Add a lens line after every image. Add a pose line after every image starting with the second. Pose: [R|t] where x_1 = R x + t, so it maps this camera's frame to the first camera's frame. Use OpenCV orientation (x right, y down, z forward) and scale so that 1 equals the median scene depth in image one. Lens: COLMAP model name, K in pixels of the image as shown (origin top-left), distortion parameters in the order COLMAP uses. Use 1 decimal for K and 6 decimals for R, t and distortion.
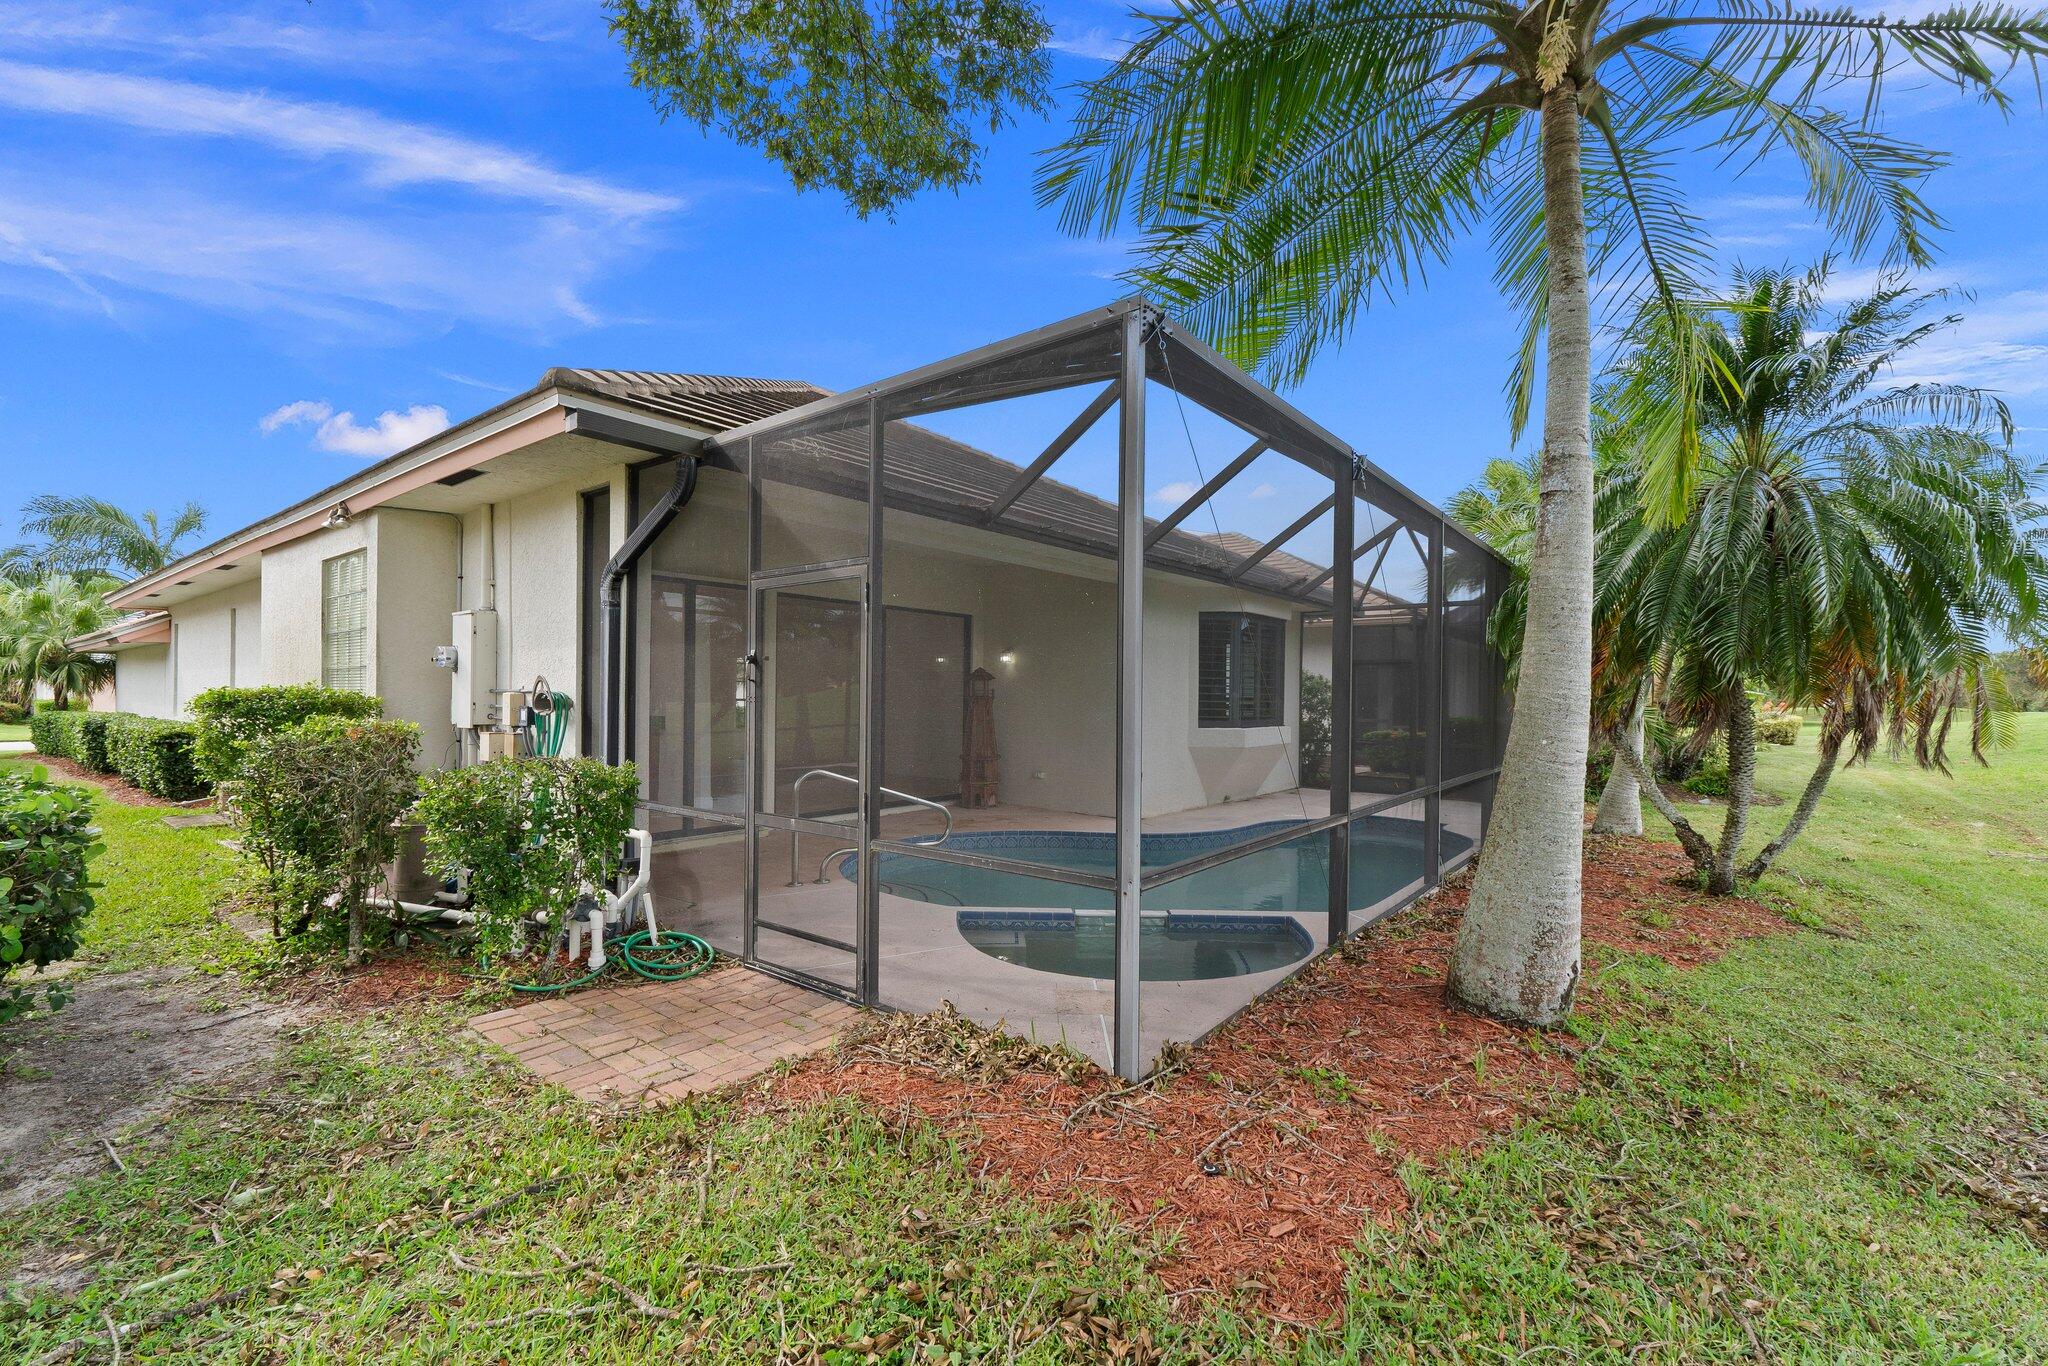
lens RADIAL K [[873.1, 0, 1022.5], [0, 873.1, 692.7], [0, 0, 1]] dist [0.003653, 0.000197]
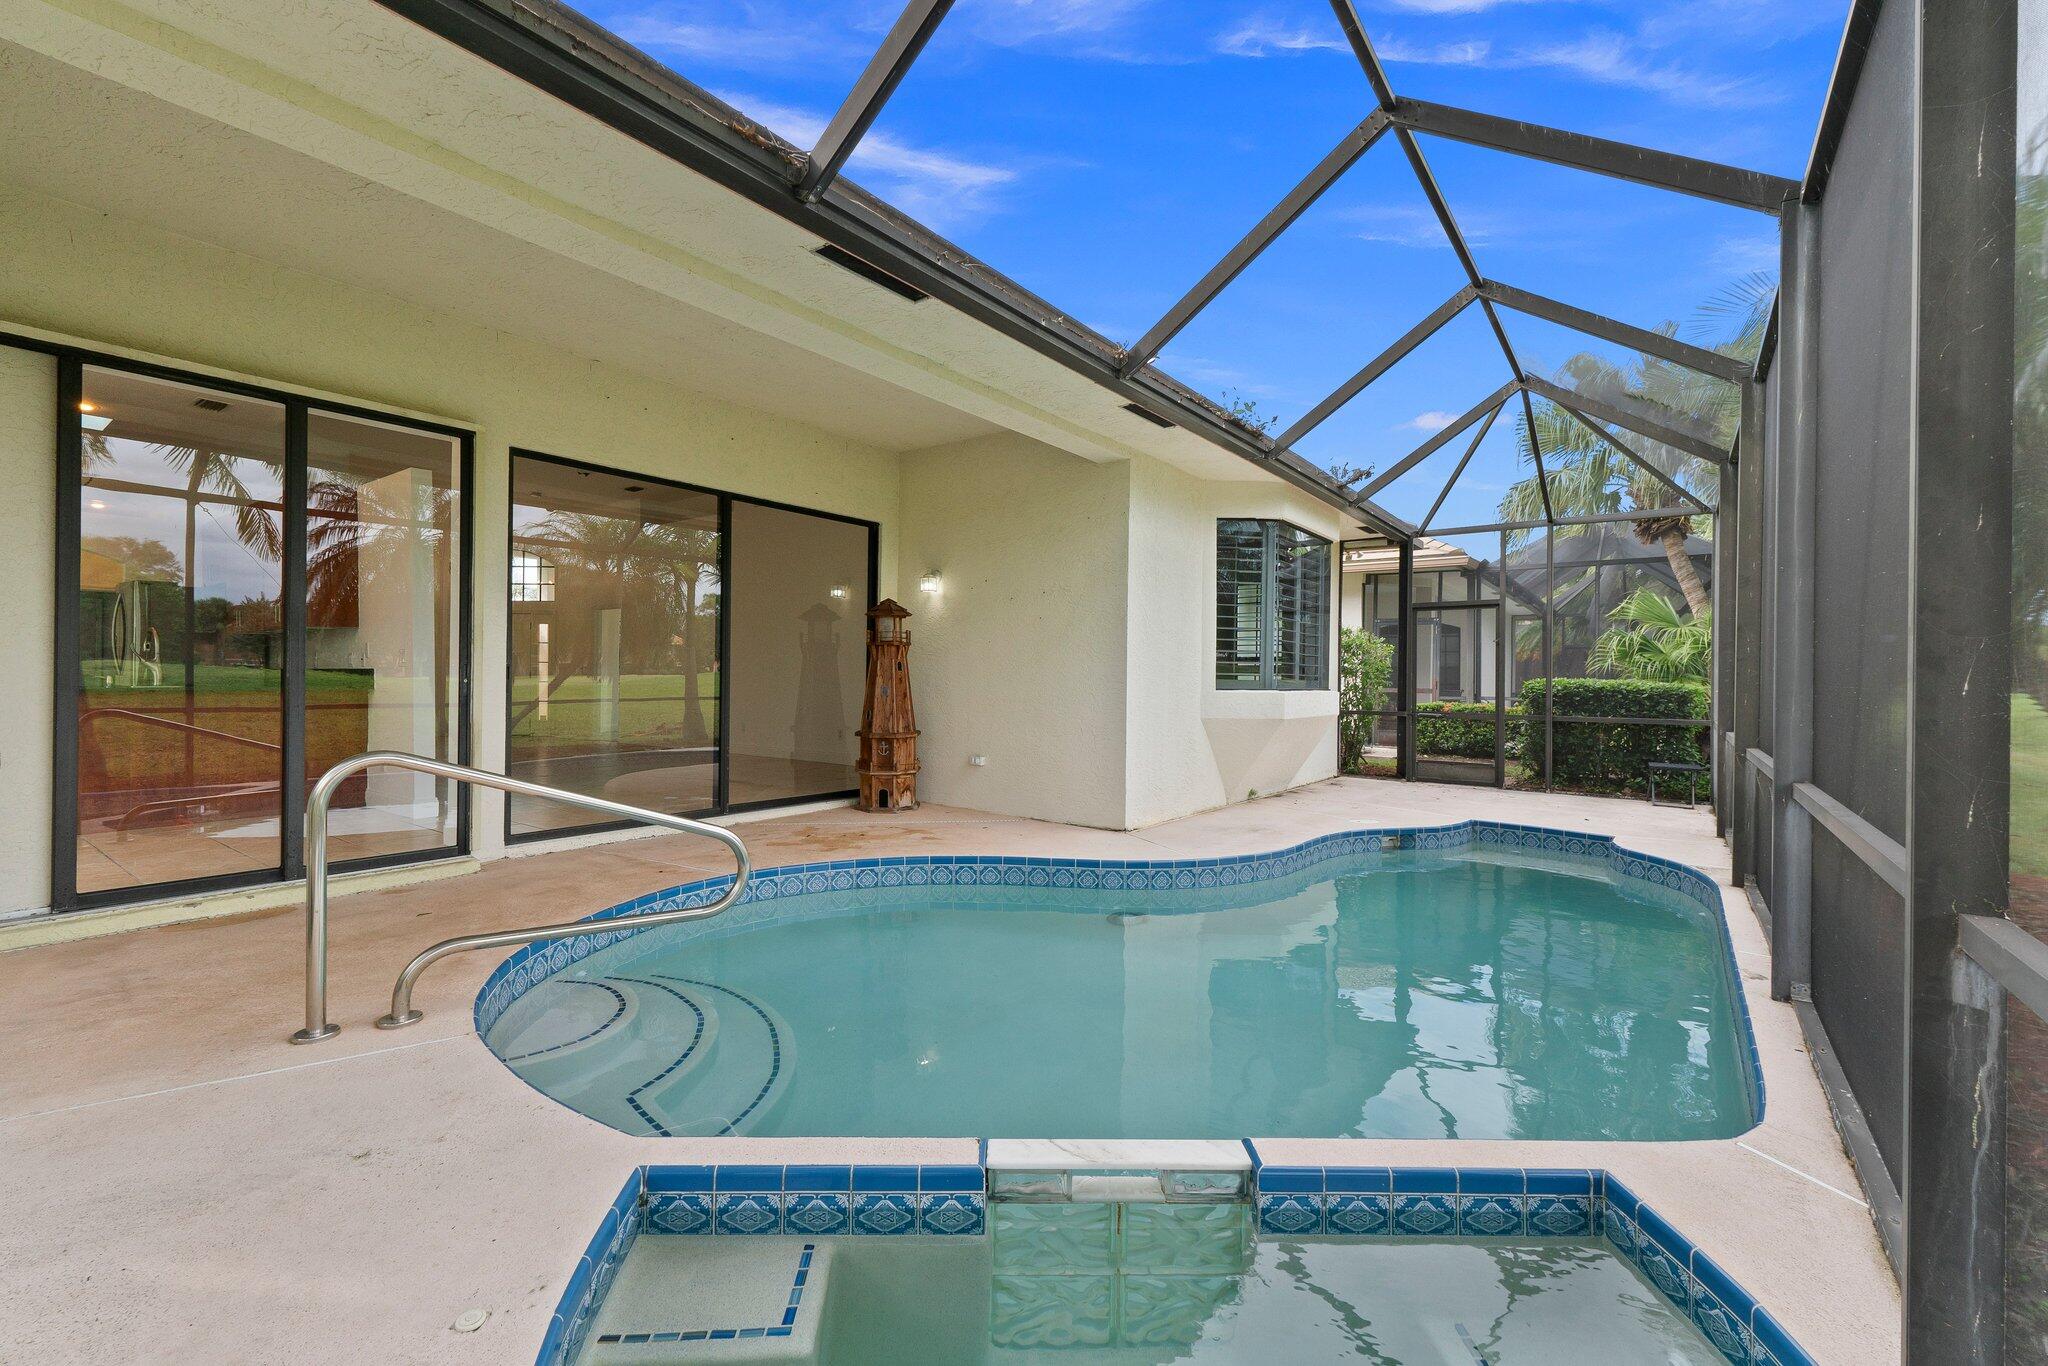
lens RADIAL K [[873.1, 0, 1024.0], [0, 873.1, 677.1], [0, 0, 1]] dist [0.003653, 0.000197]
pose [[0.999487, 0.000951, 0.031999, 0.032913], [-0.001008, 0.999998, 0.001763, 0.029623], [-0.031997, -0.001794, 0.999486, 0.335936]]
